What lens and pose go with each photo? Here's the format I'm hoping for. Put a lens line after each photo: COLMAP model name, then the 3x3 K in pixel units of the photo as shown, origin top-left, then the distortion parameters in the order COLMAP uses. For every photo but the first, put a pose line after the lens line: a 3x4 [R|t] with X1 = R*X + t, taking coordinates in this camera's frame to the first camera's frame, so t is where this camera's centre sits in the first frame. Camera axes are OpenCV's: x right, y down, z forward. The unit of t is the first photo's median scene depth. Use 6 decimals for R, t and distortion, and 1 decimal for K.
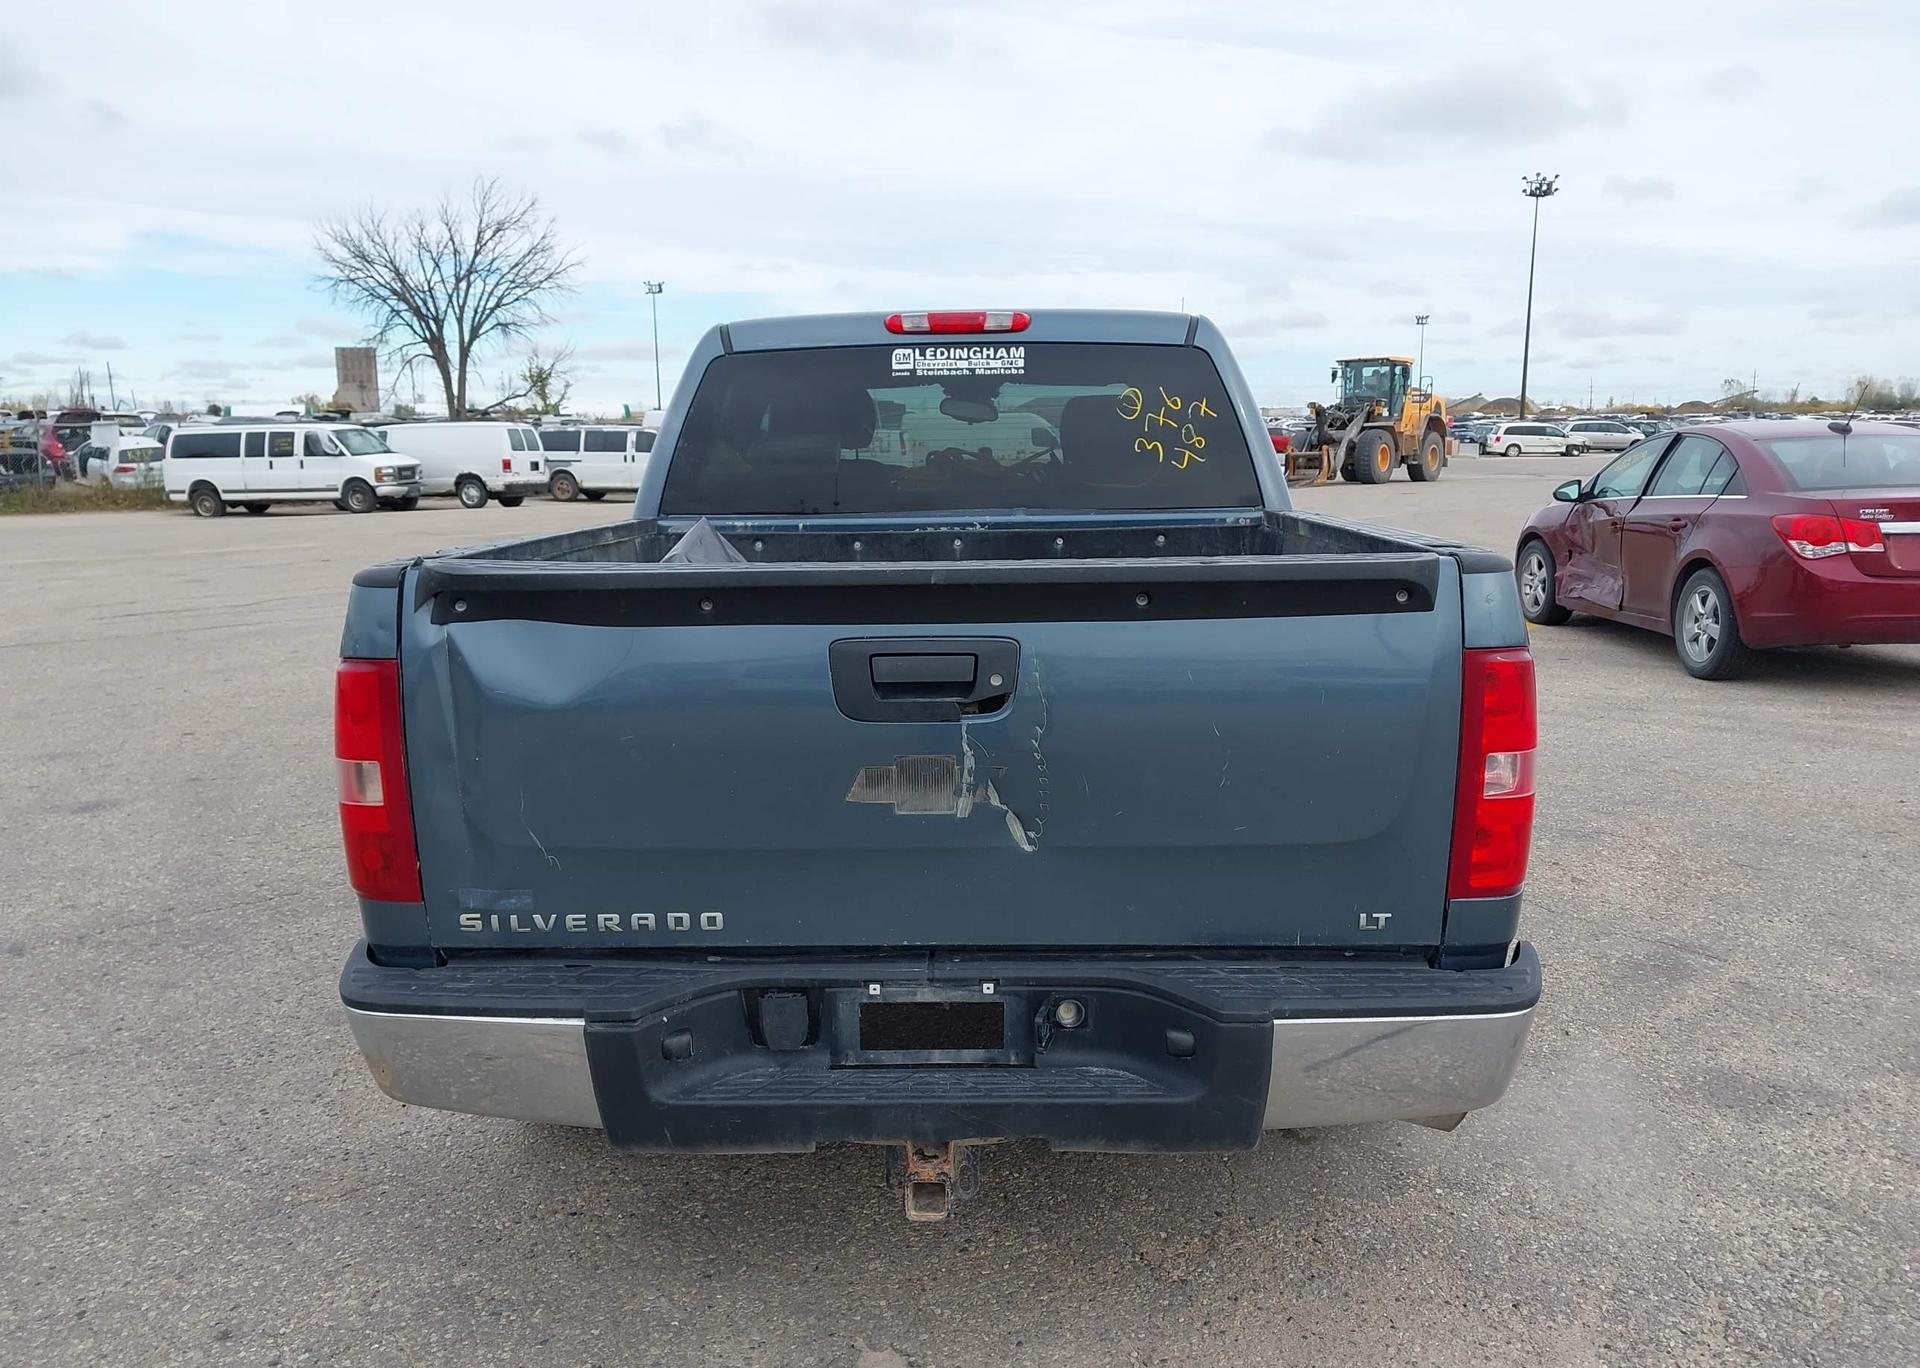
lens RADIAL K [[1491.7, 0, 953.9], [0, 1491.7, 704.5], [0, 0, 1]] dist [0.062363, -0.101205]
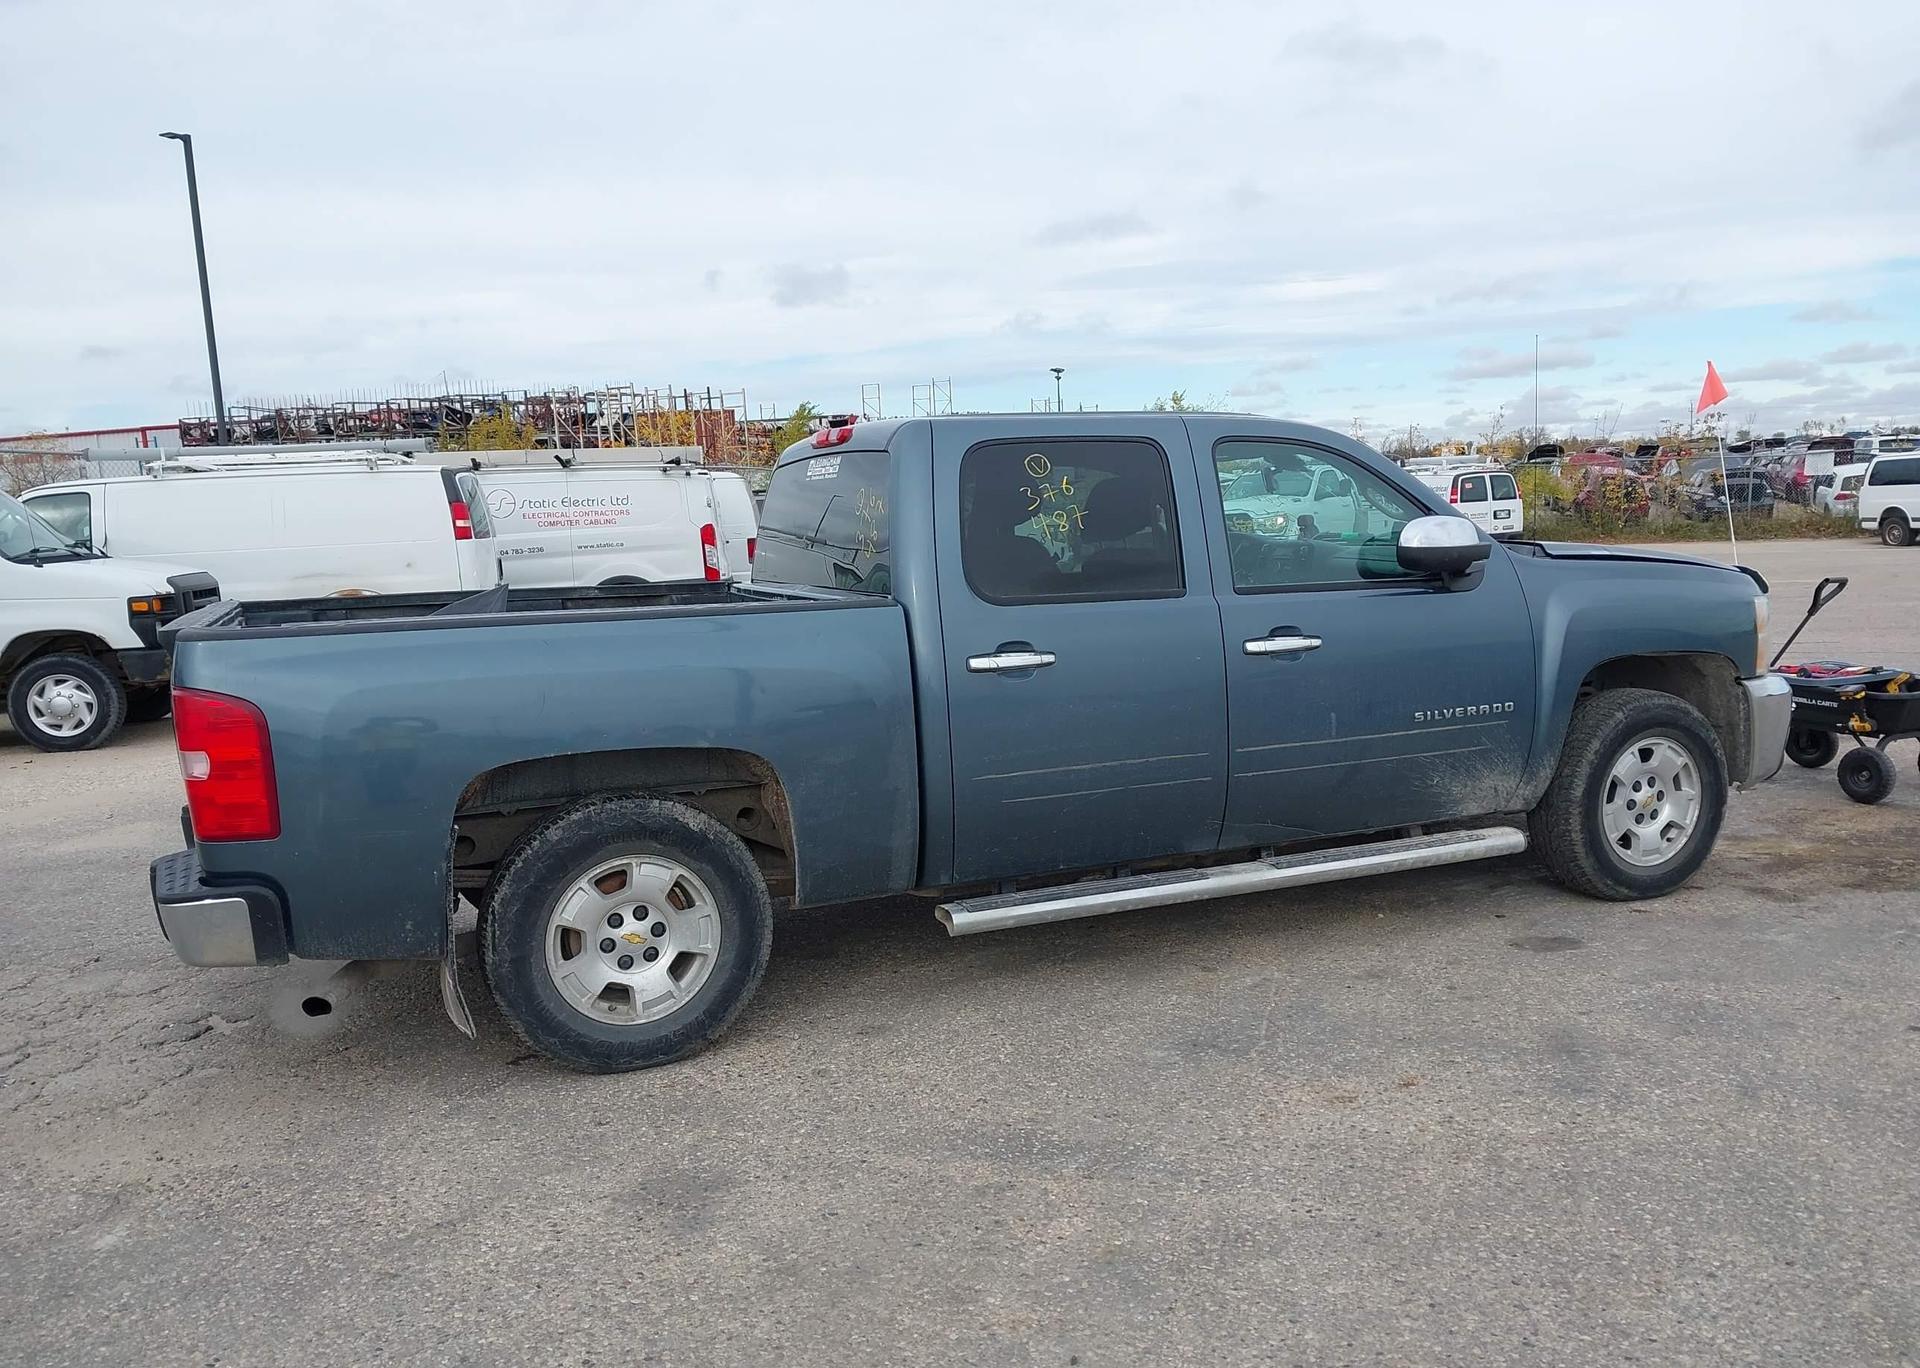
lens RADIAL K [[1491.7, 0, 953.9], [0, 1491.7, 704.5], [0, 0, 1]] dist [0.062363, -0.101205]
pose [[0.409818, 0.114123, -0.905000, 1.166431], [-0.125348, 0.989776, 0.068051, -0.126407], [0.903514, 0.085551, 0.419933, 0.561605]]
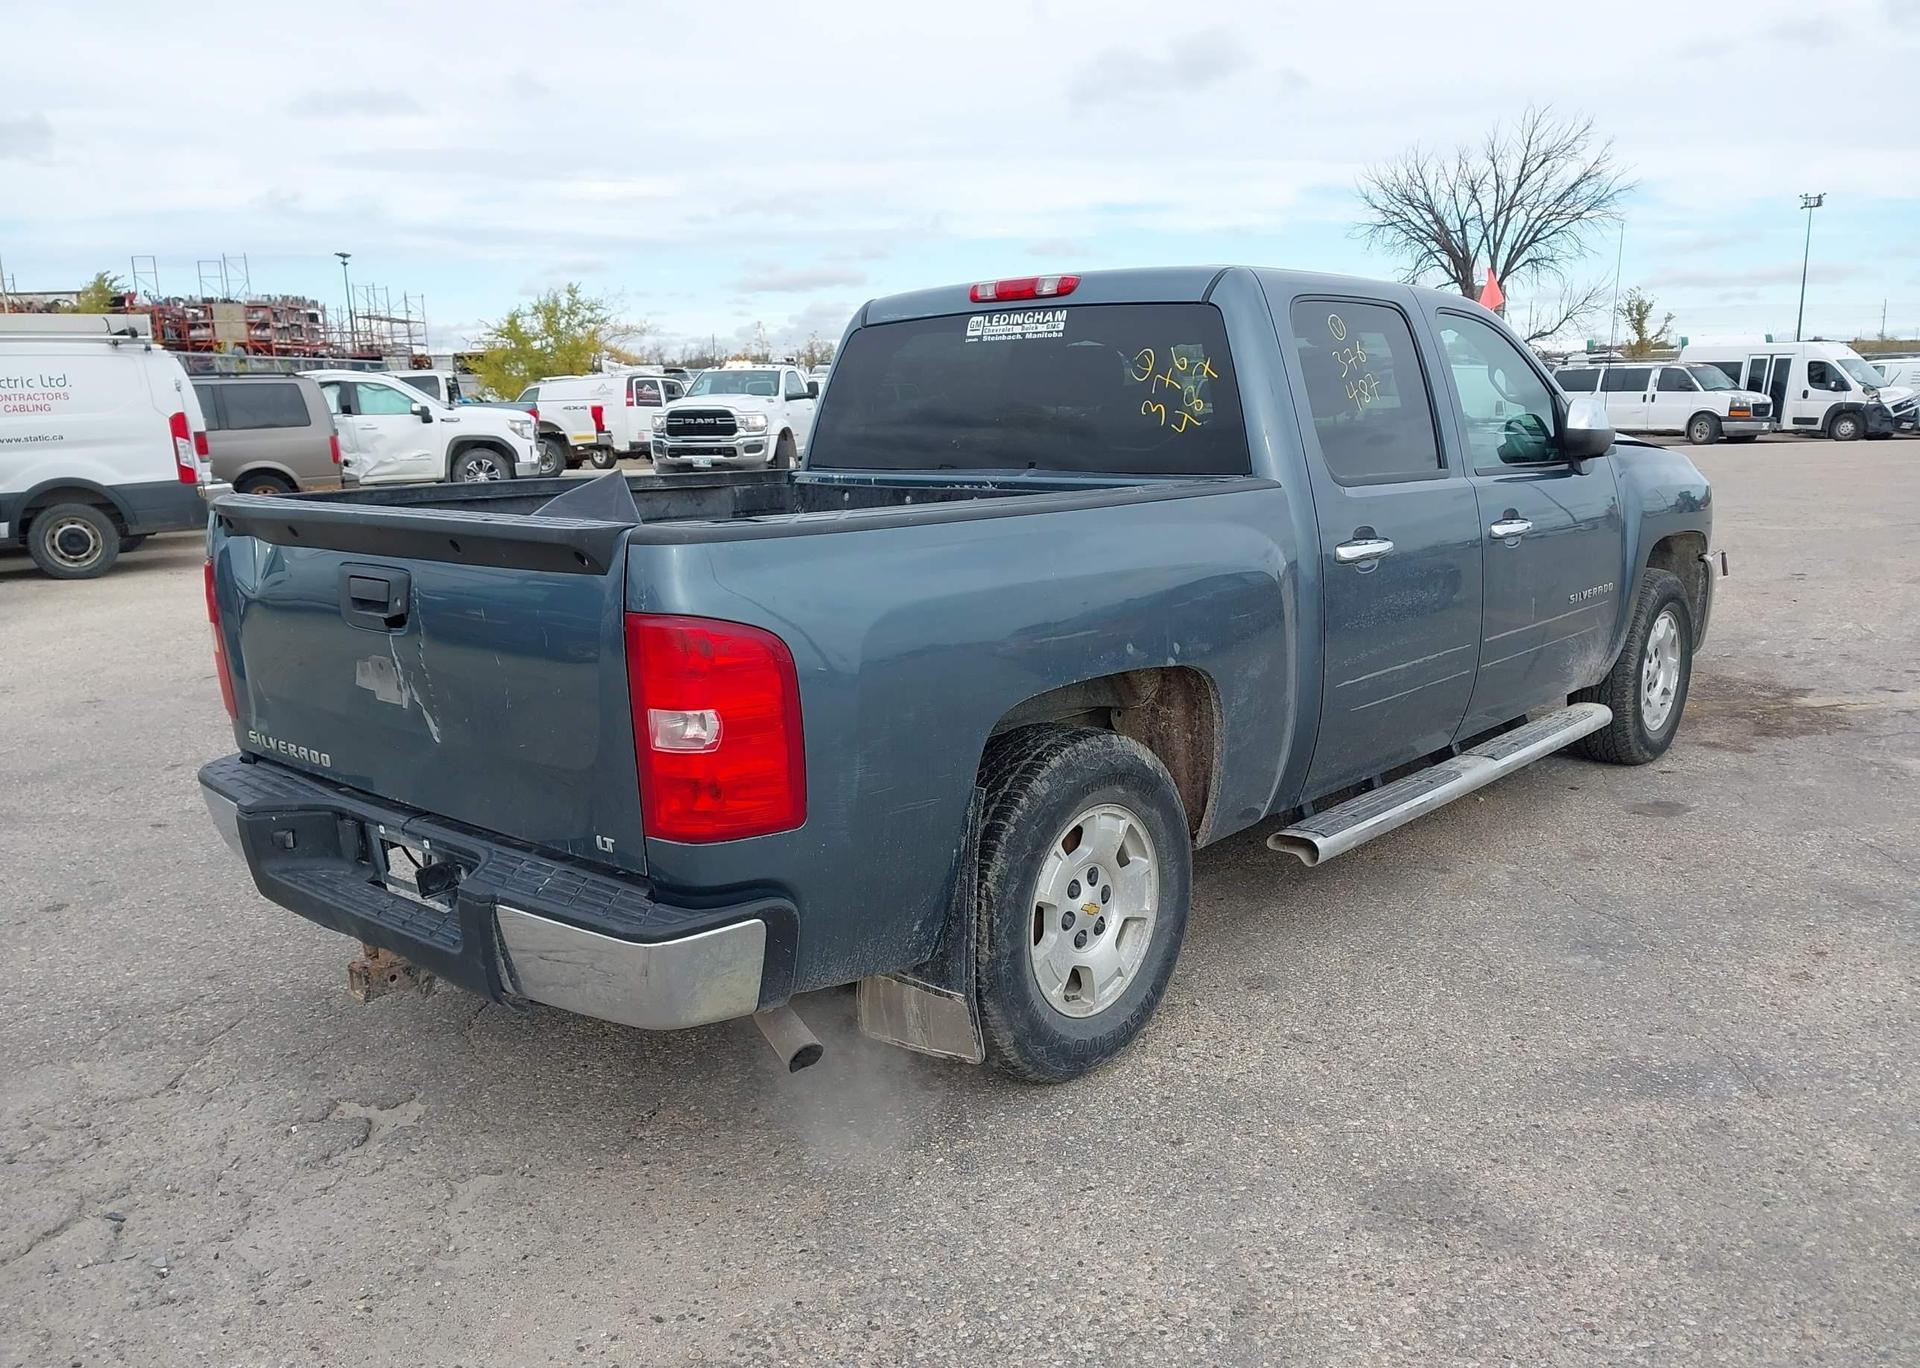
lens RADIAL K [[1491.7, 0, 953.9], [0, 1491.7, 704.5], [0, 0, 1]] dist [0.062363, -0.101205]
pose [[0.767530, 0.125822, -0.628543, 0.637896], [-0.101145, 0.992035, 0.075076, -0.039446], [0.632983, 0.005951, 0.774143, 0.155749]]
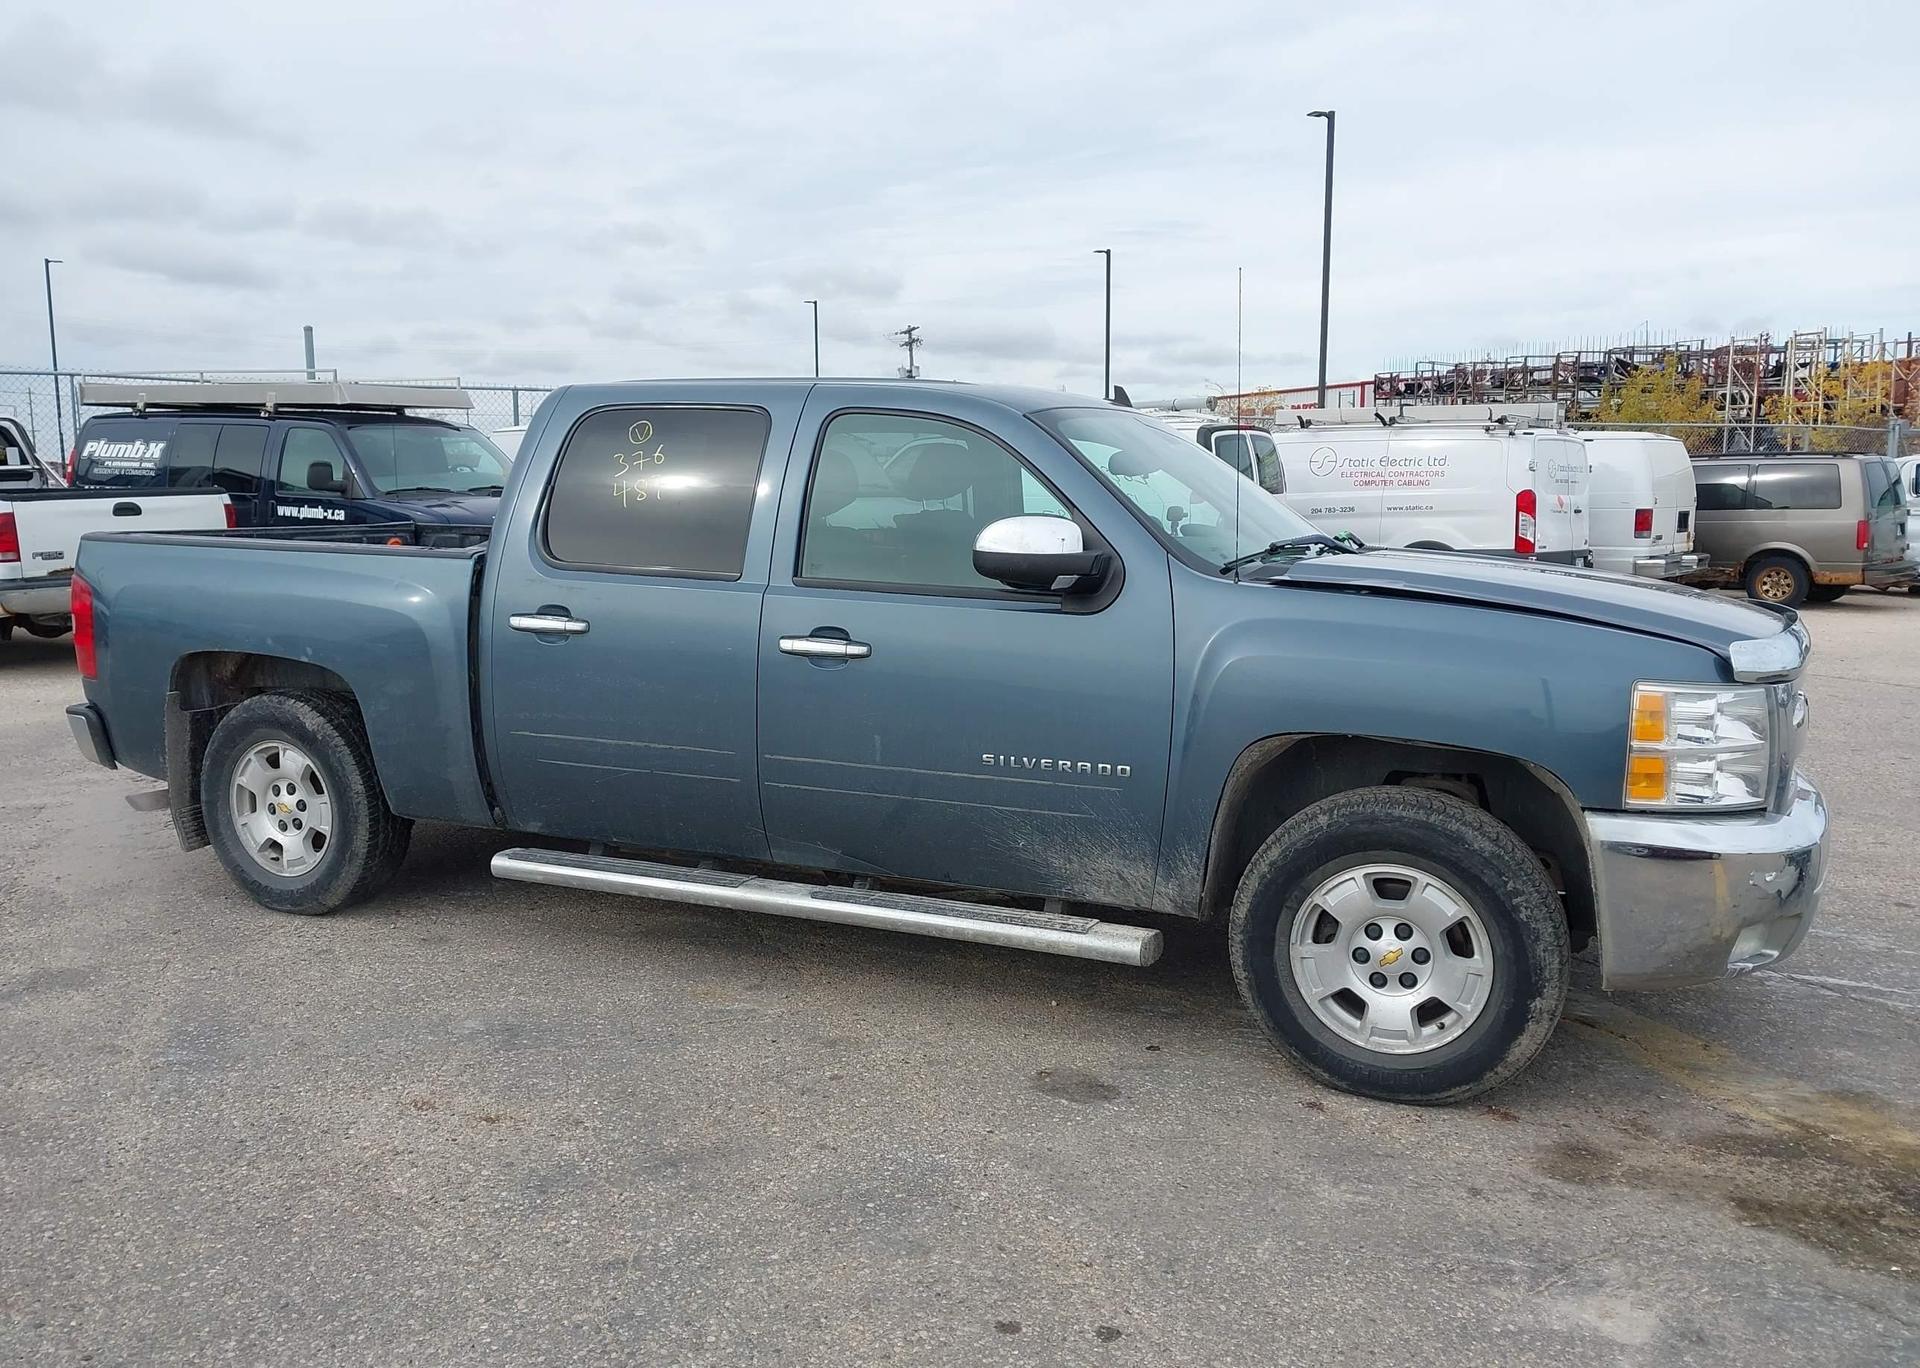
lens RADIAL K [[1491.7, 0, 953.9], [0, 1491.7, 704.5], [0, 0, 1]] dist [0.062363, -0.101205]
pose [[-0.374545, 0.144882, -0.915819, 1.116046], [-0.164547, 0.961653, 0.219428, -0.317871], [0.912491, 0.232881, -0.336343, 1.669027]]
